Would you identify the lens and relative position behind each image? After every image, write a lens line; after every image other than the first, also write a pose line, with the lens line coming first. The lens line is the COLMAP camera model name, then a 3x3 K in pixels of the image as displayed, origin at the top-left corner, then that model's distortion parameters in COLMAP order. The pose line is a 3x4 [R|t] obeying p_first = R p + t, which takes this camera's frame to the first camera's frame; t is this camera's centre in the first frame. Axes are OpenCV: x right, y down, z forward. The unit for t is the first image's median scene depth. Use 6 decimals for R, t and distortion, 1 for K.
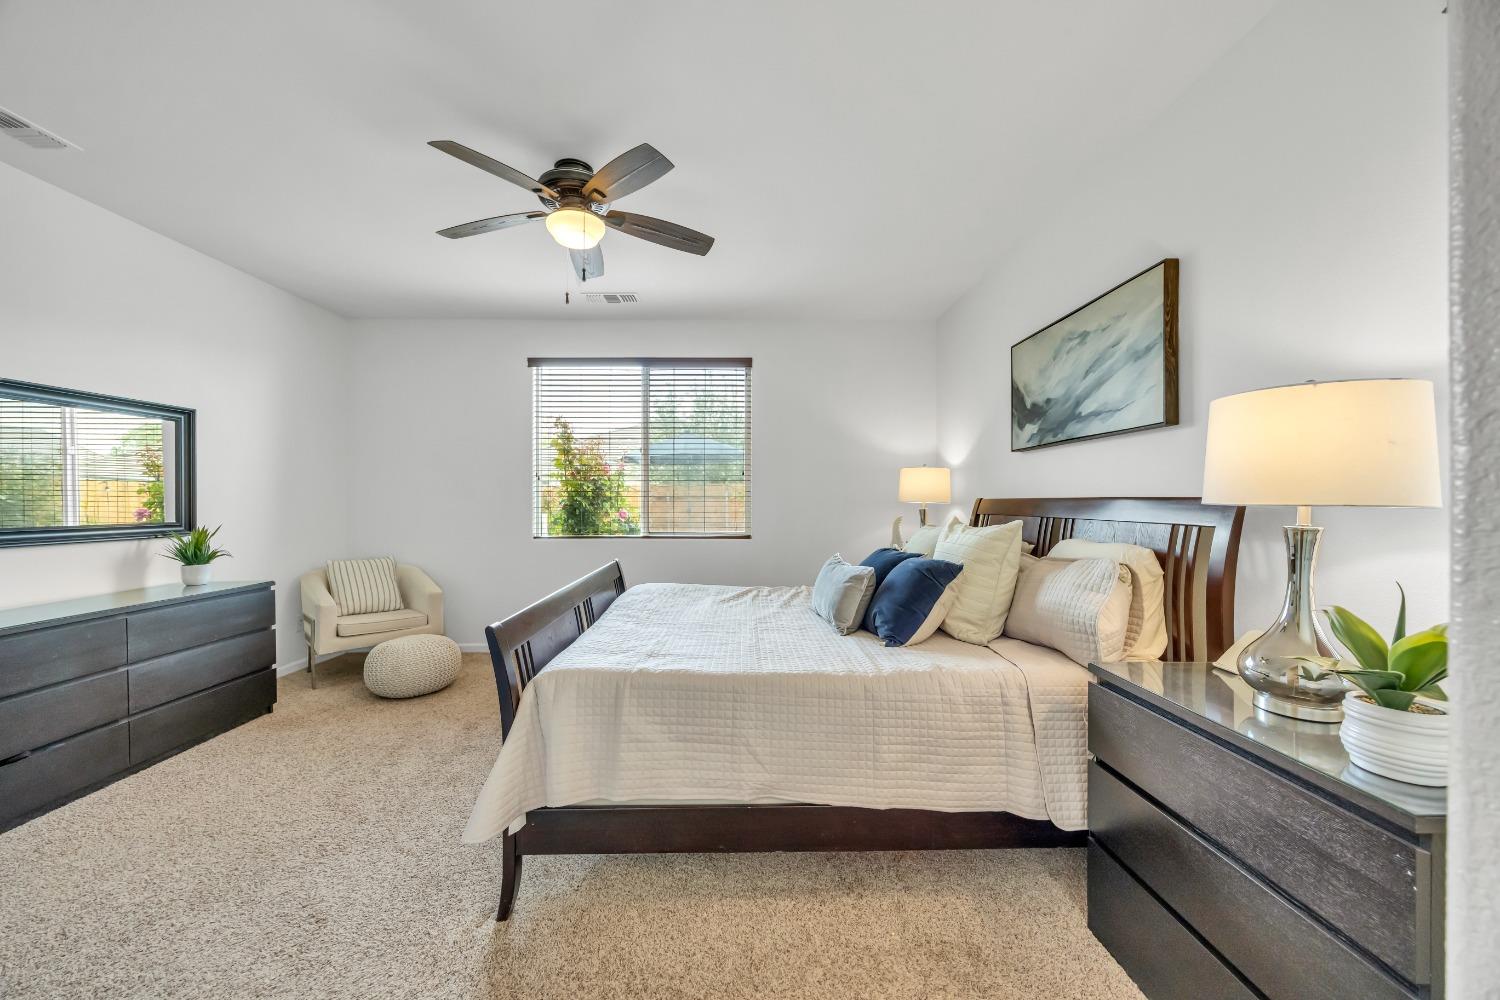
lens RADIAL K [[567.9, 0, 750.0], [0, 567.9, 500.0], [0, 0, 1]] dist [0.000349, 0.000103]
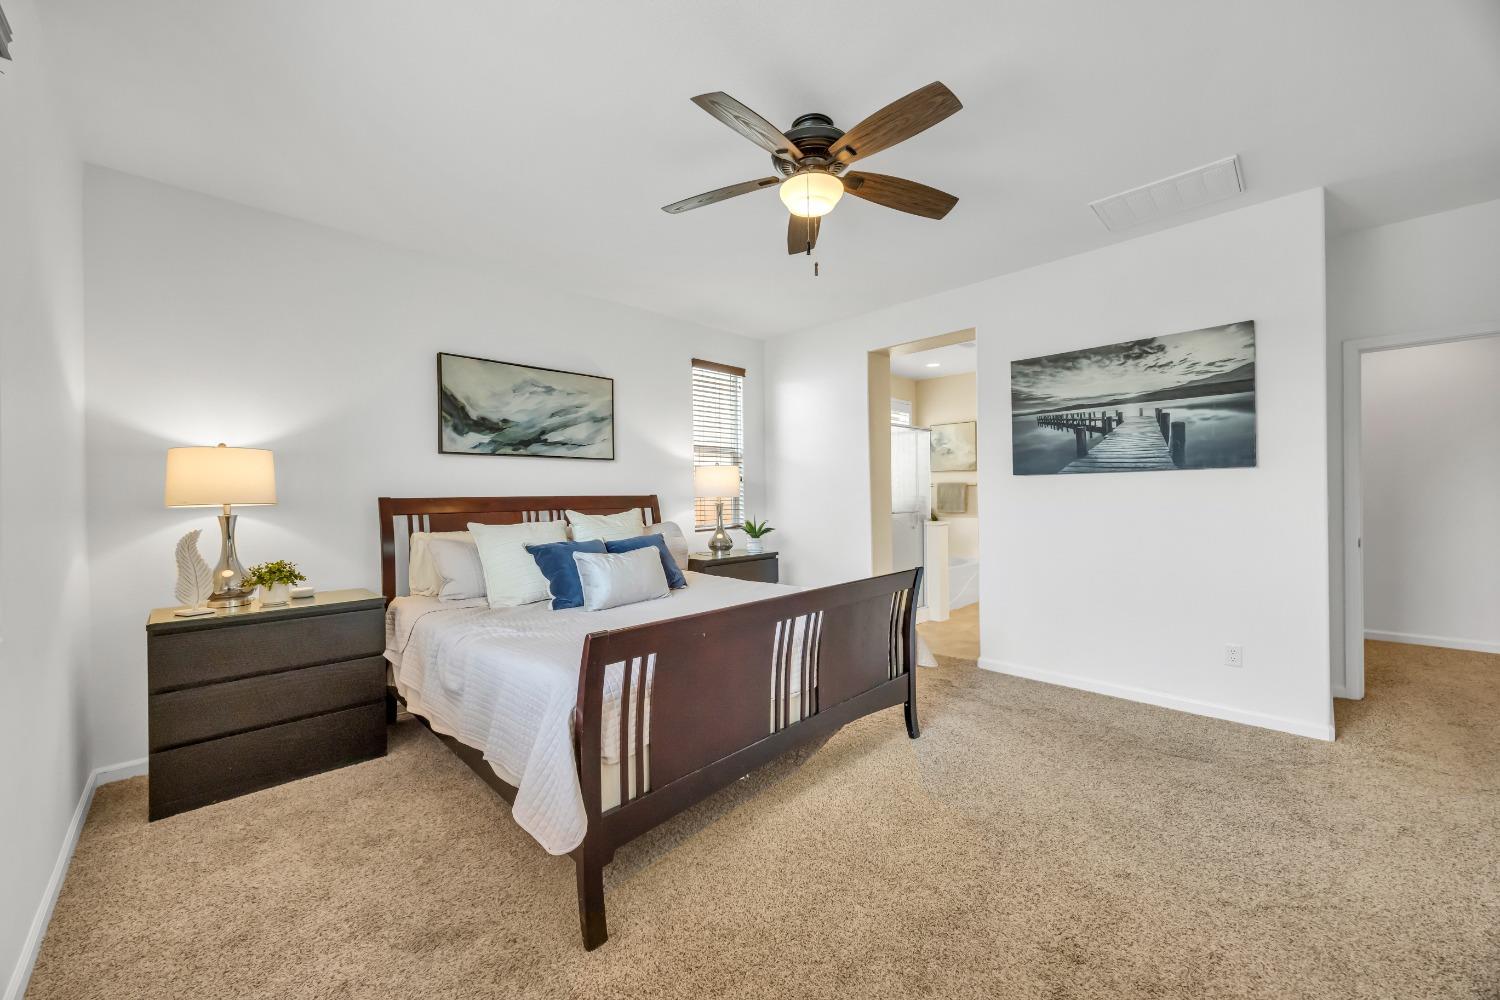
lens RADIAL K [[567.9, 0, 750.0], [0, 567.9, 500.0], [0, 0, 1]] dist [0.000349, 0.000103]
pose [[-0.696898, 0.009829, 0.717103, -0.852598], [0.015362, 0.999881, 0.001224, 0.011726], [-0.717005, 0.011869, -0.696967, 1.649963]]
